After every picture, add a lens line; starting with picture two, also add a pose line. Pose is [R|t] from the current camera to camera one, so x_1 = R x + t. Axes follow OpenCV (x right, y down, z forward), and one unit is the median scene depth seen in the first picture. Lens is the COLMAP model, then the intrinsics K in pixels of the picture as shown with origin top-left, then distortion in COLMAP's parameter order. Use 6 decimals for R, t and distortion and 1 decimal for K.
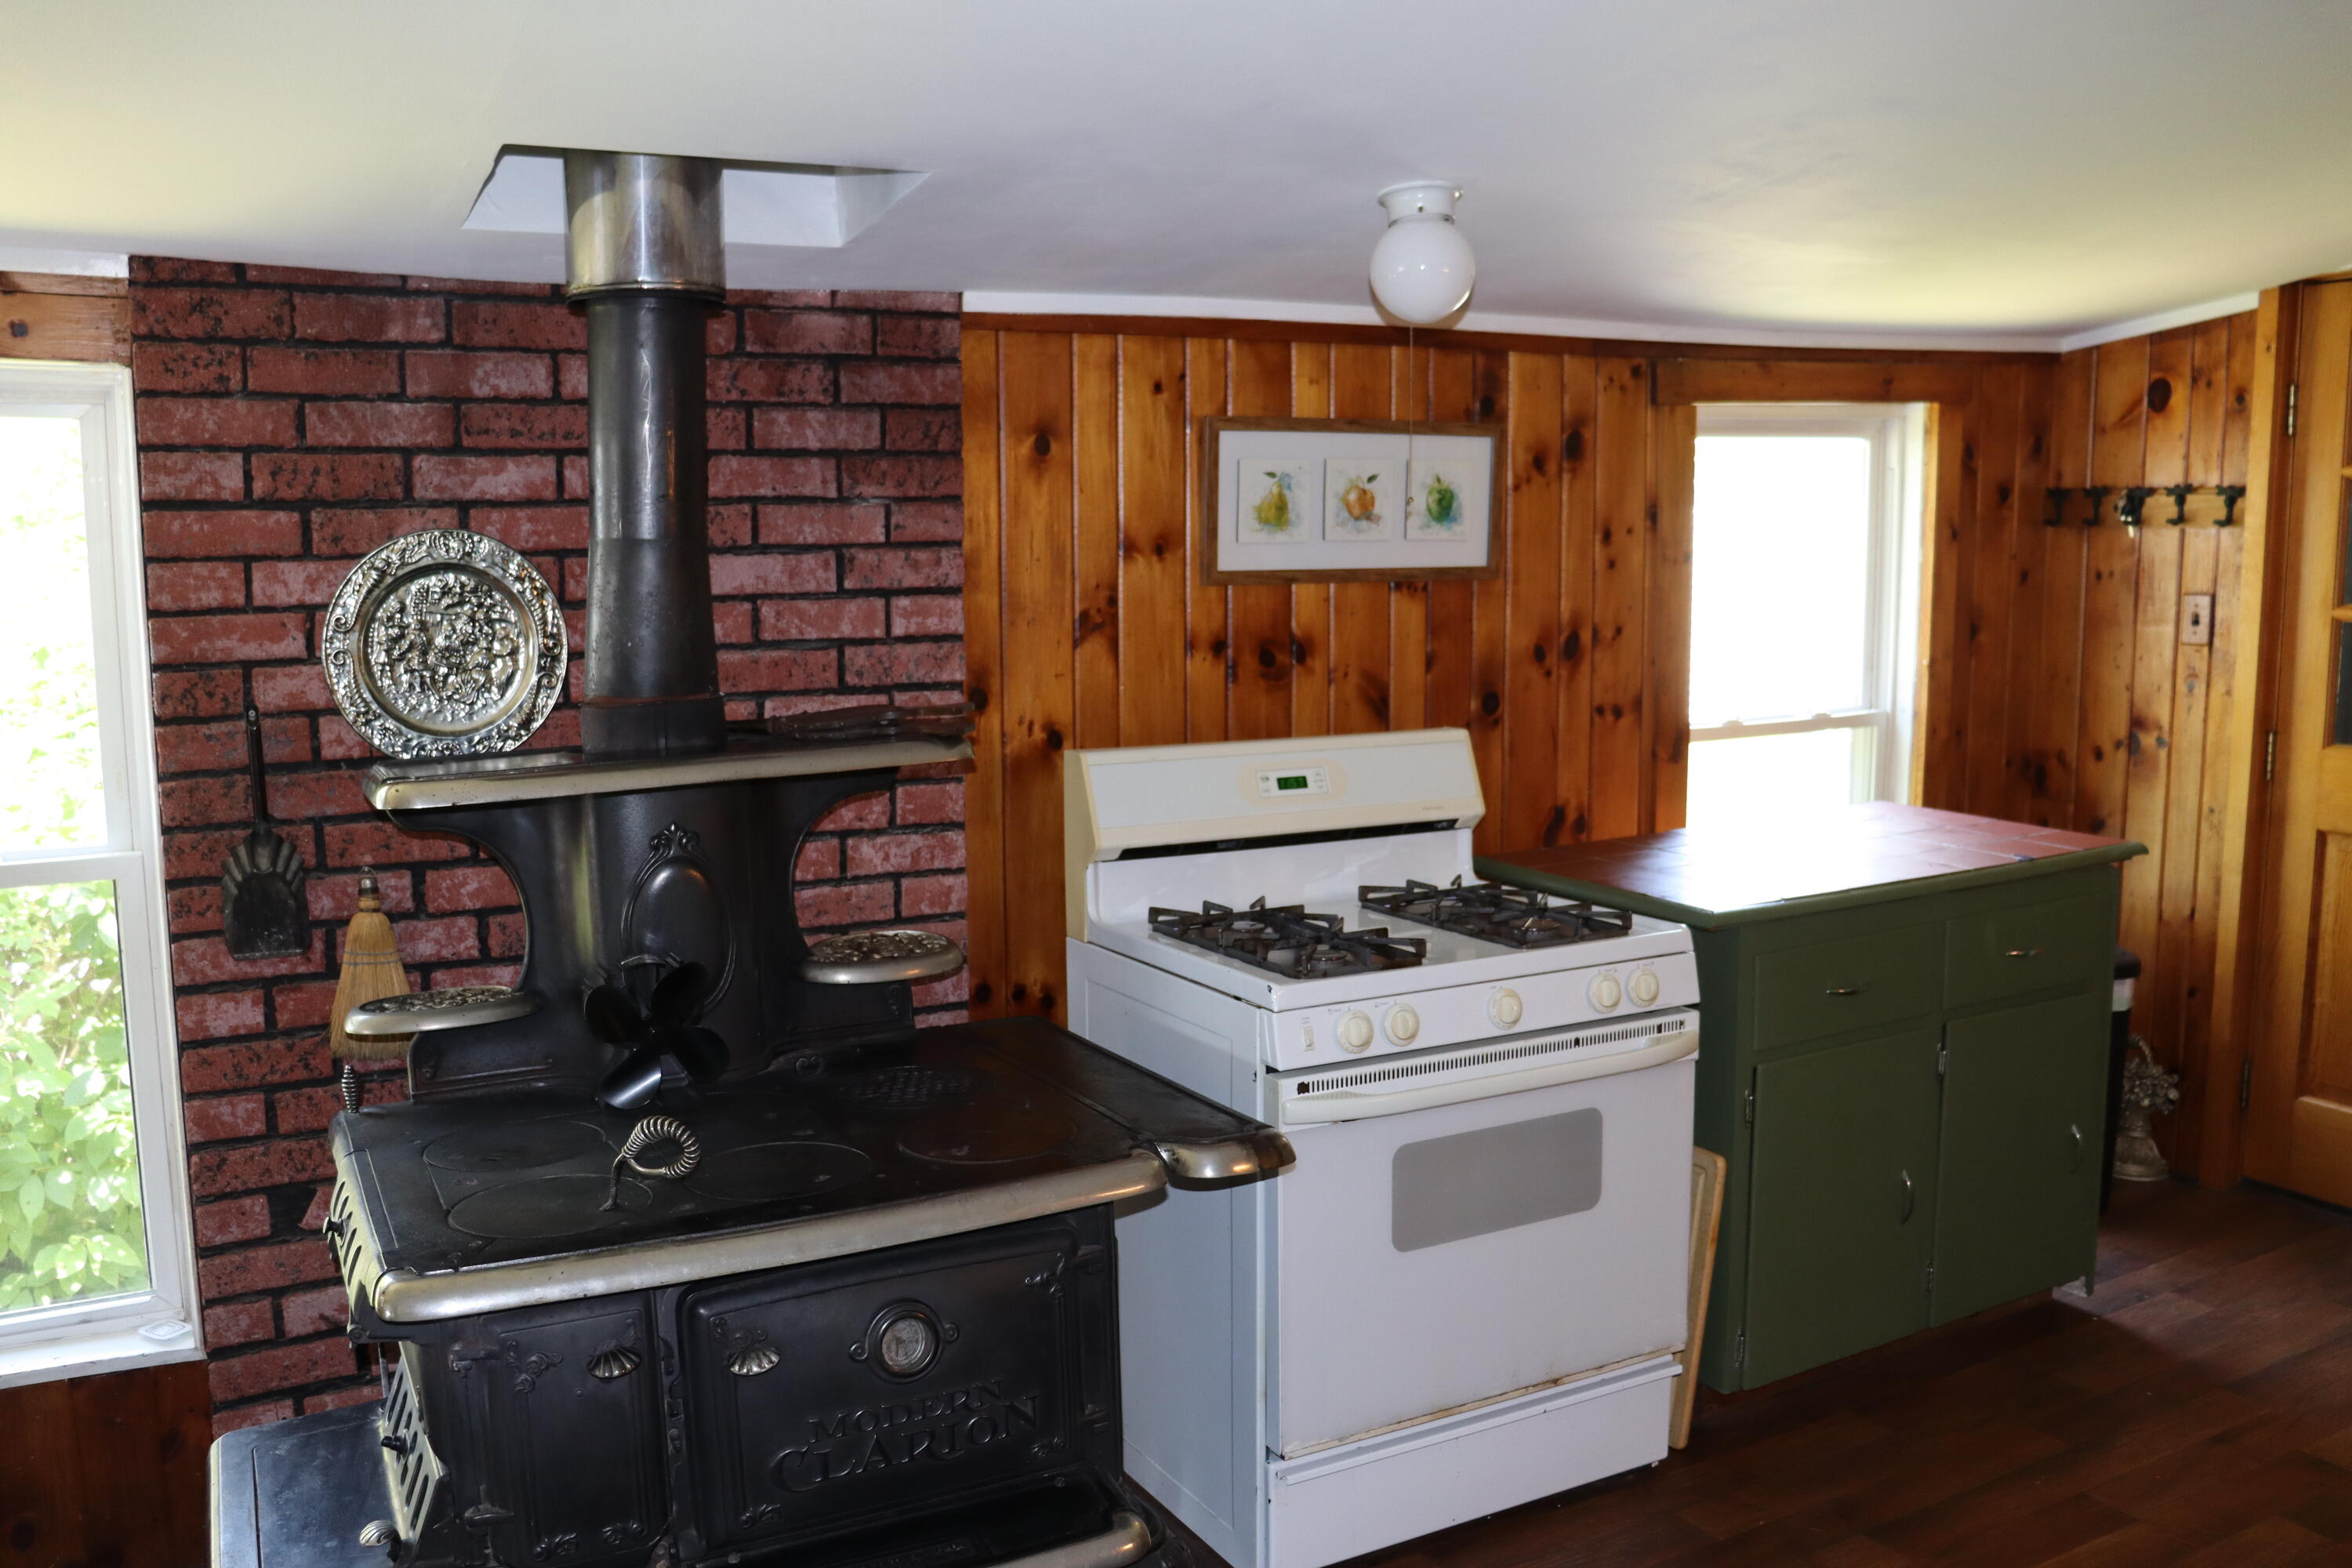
lens RADIAL K [[1933.6, 0, 1168.6], [0, 1933.6, 791.3], [0, 0, 1]] dist [-0.177556, 0.162429]
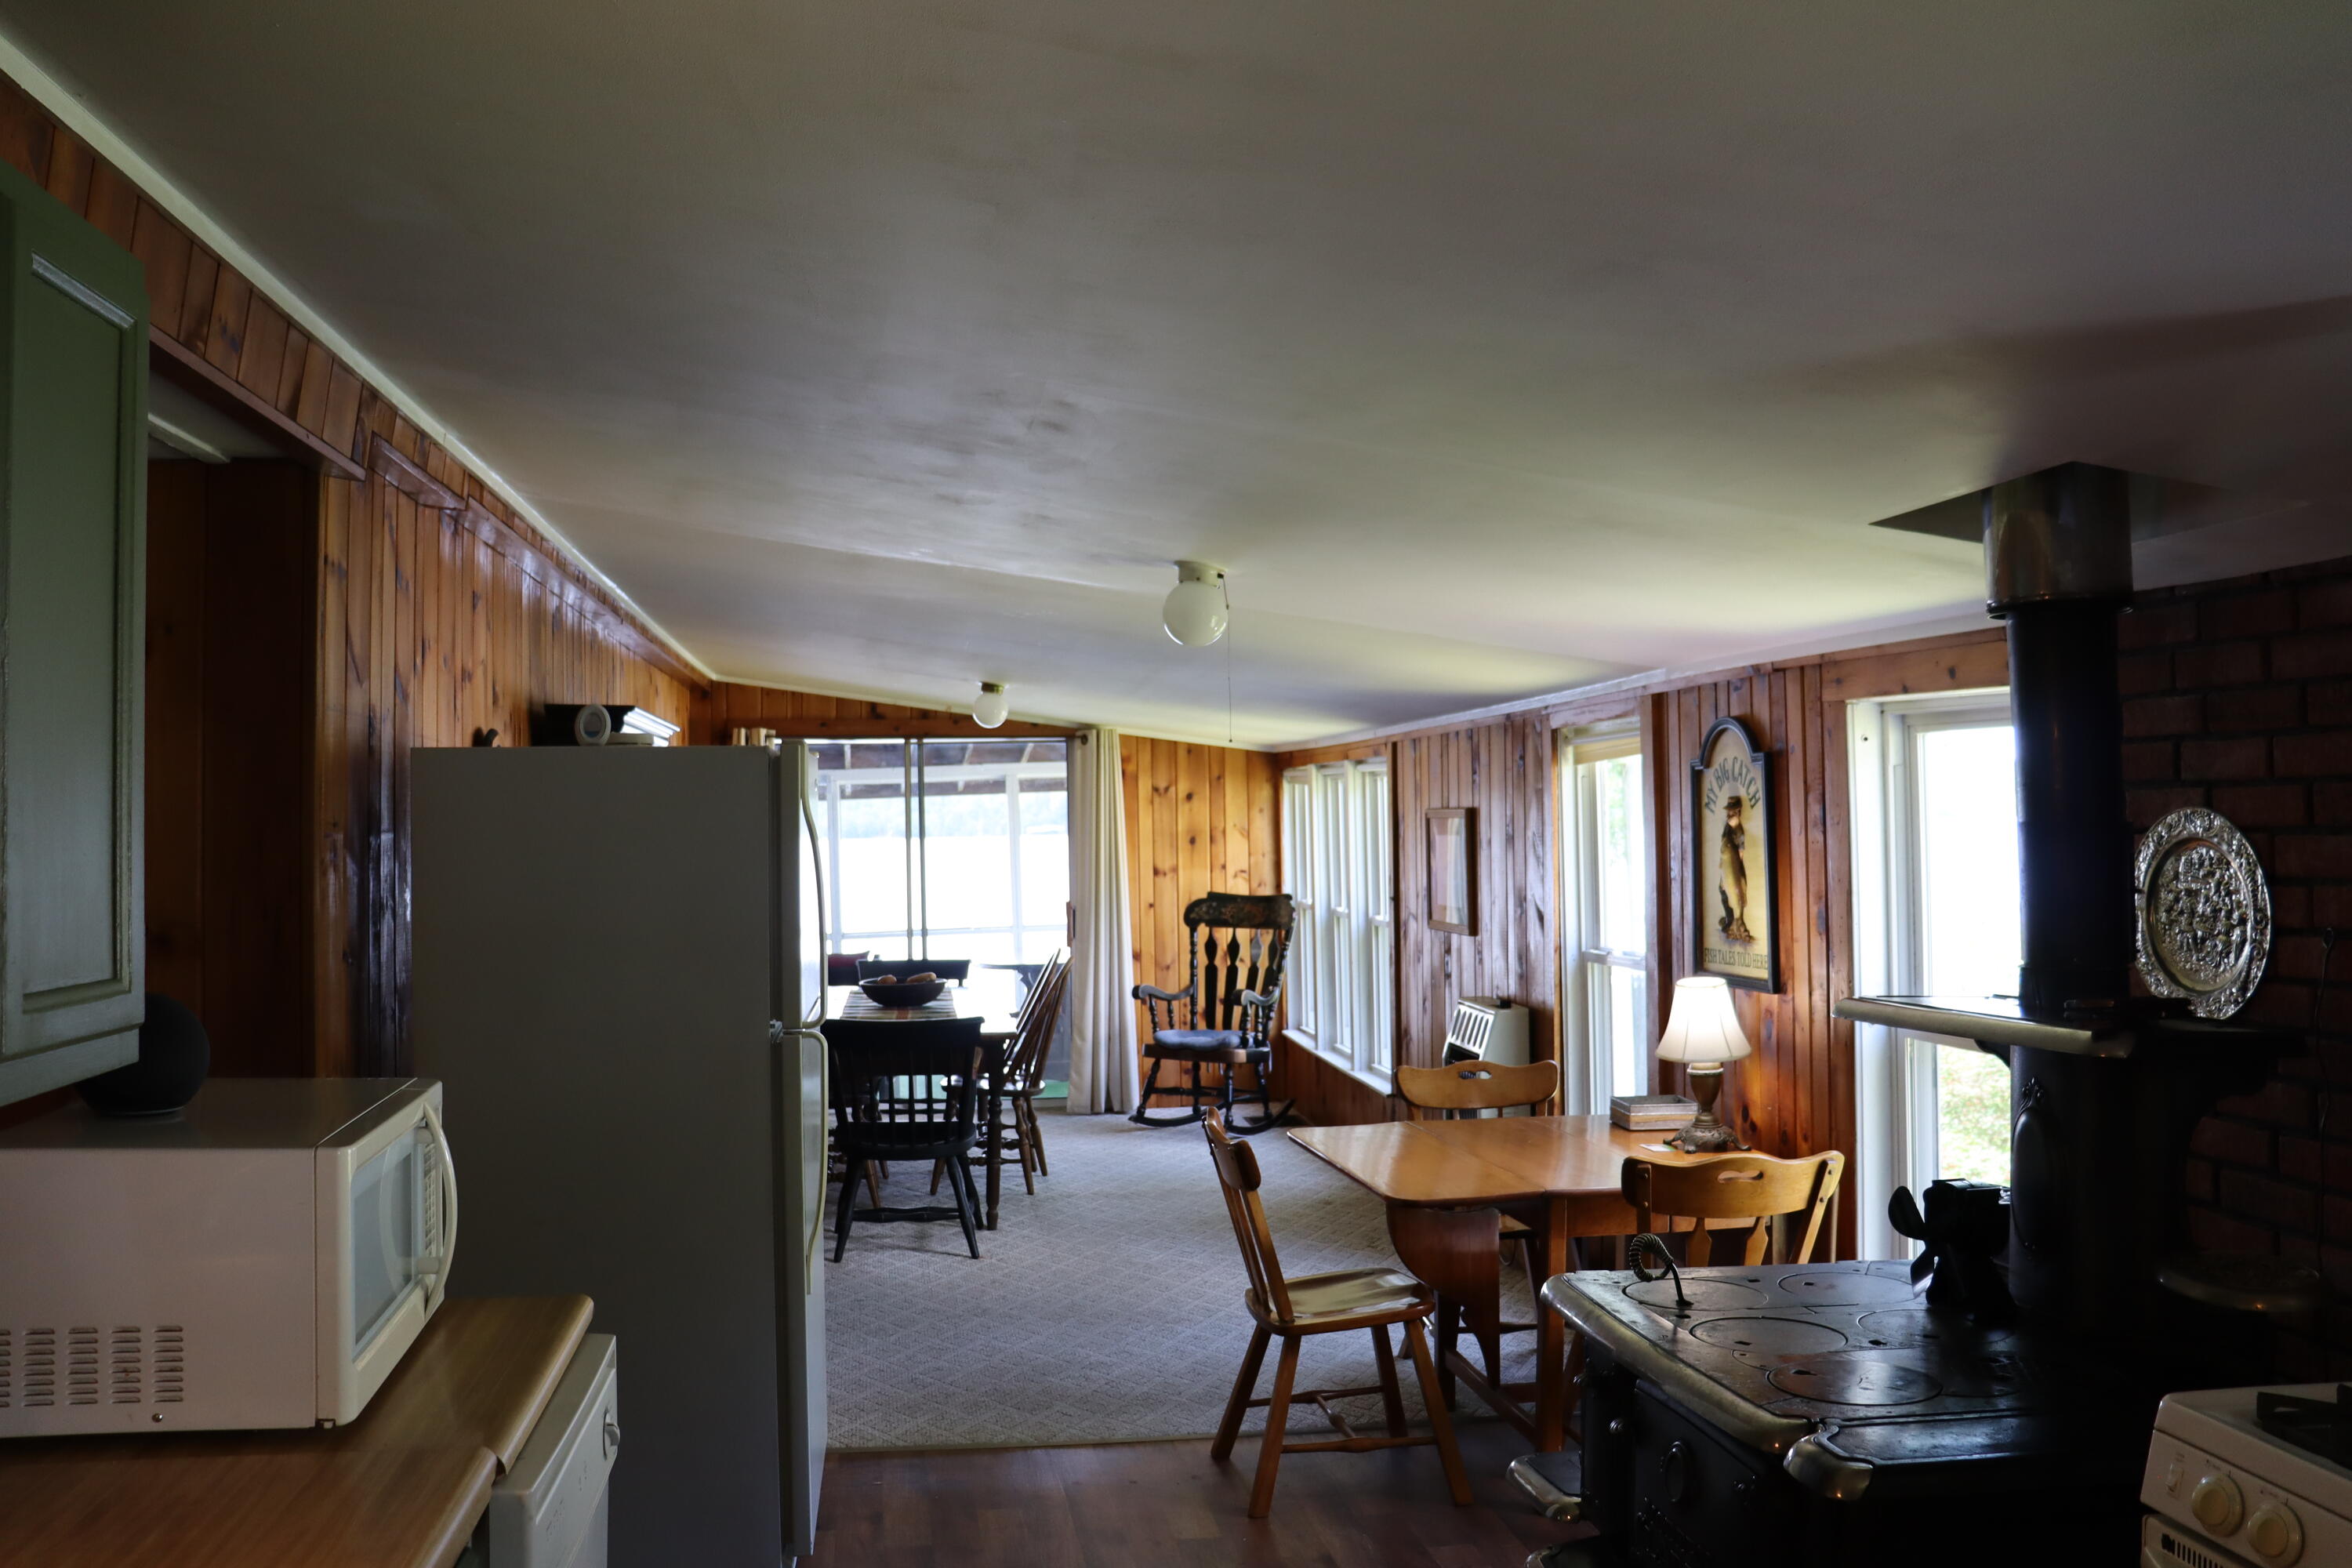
lens RADIAL K [[1933.6, 0, 1168.6], [0, 1933.6, 791.3], [0, 0, 1]] dist [-0.177556, 0.162429]
pose [[-0.354889, -0.010367, -0.934851, 0.606045], [-0.111791, 0.993235, 0.031424, -0.080888], [0.928201, 0.115660, -0.353647, 0.581684]]
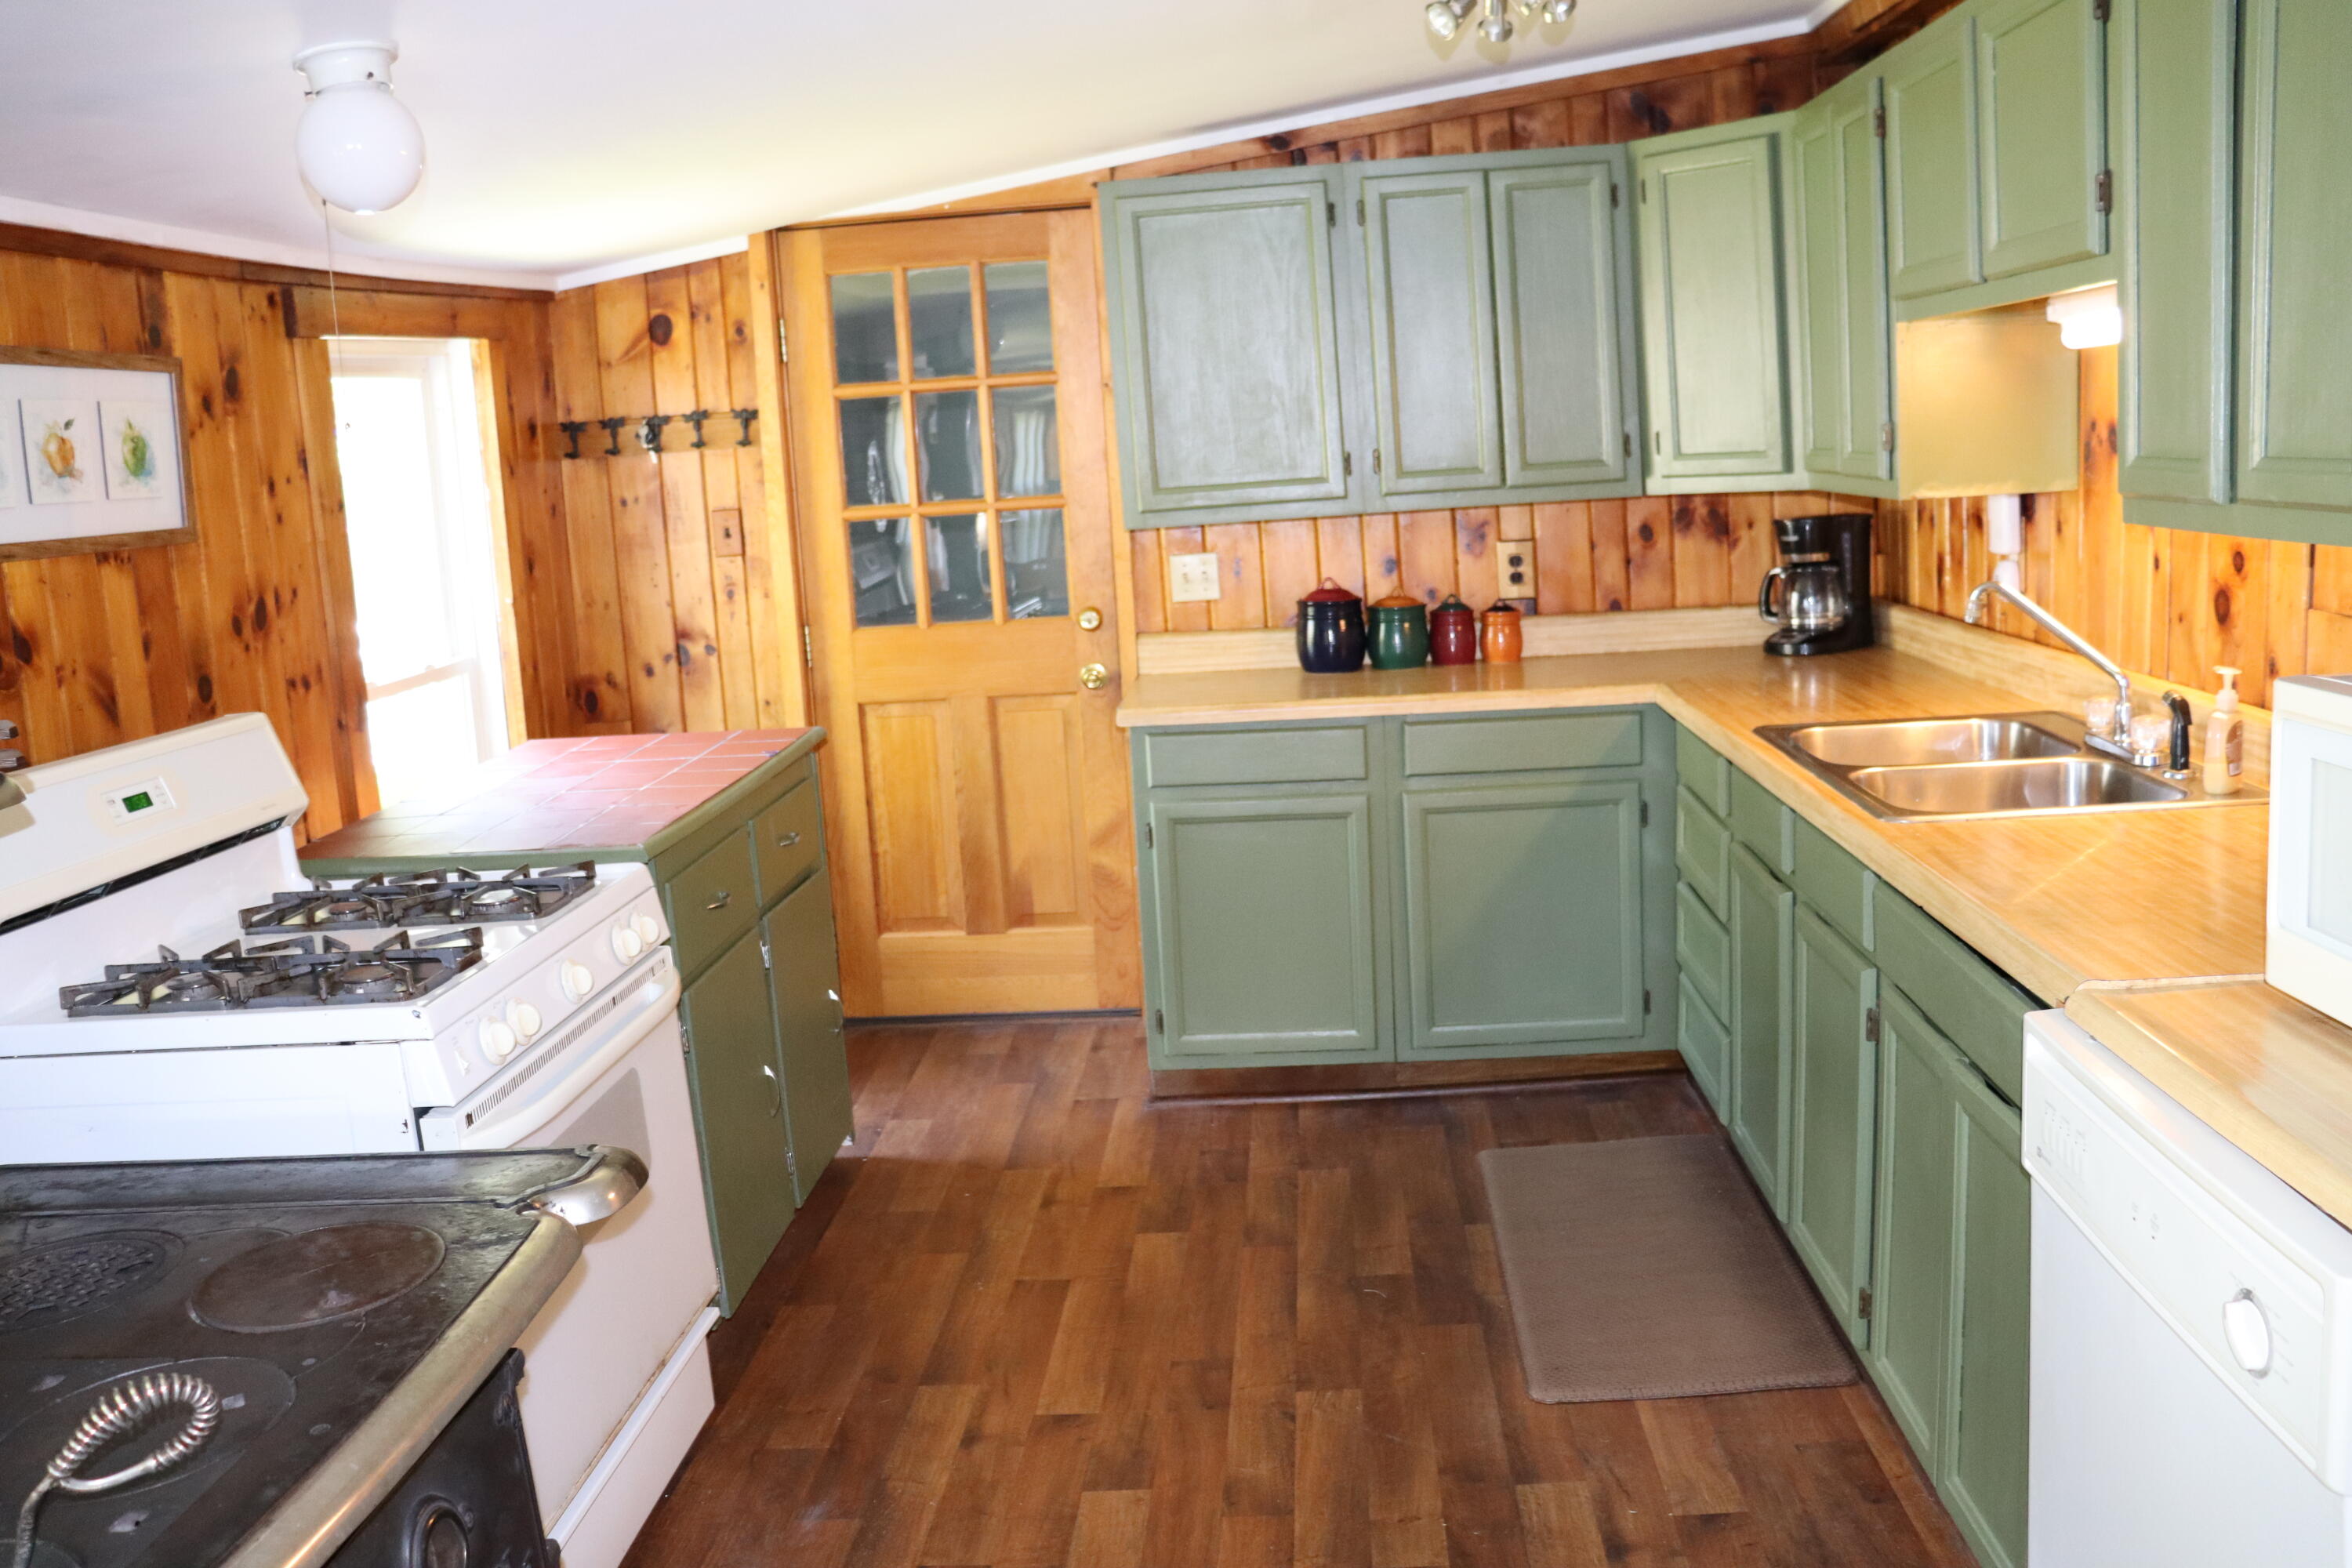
lens RADIAL K [[1933.6, 0, 1168.6], [0, 1933.6, 791.3], [0, 0, 1]] dist [-0.177556, 0.162429]
pose [[0.536369, -0.172699, 0.826125, -0.286308], [0.166334, 0.981273, 0.097139, -0.010225], [-0.827430, 0.085310, 0.555051, 0.189426]]
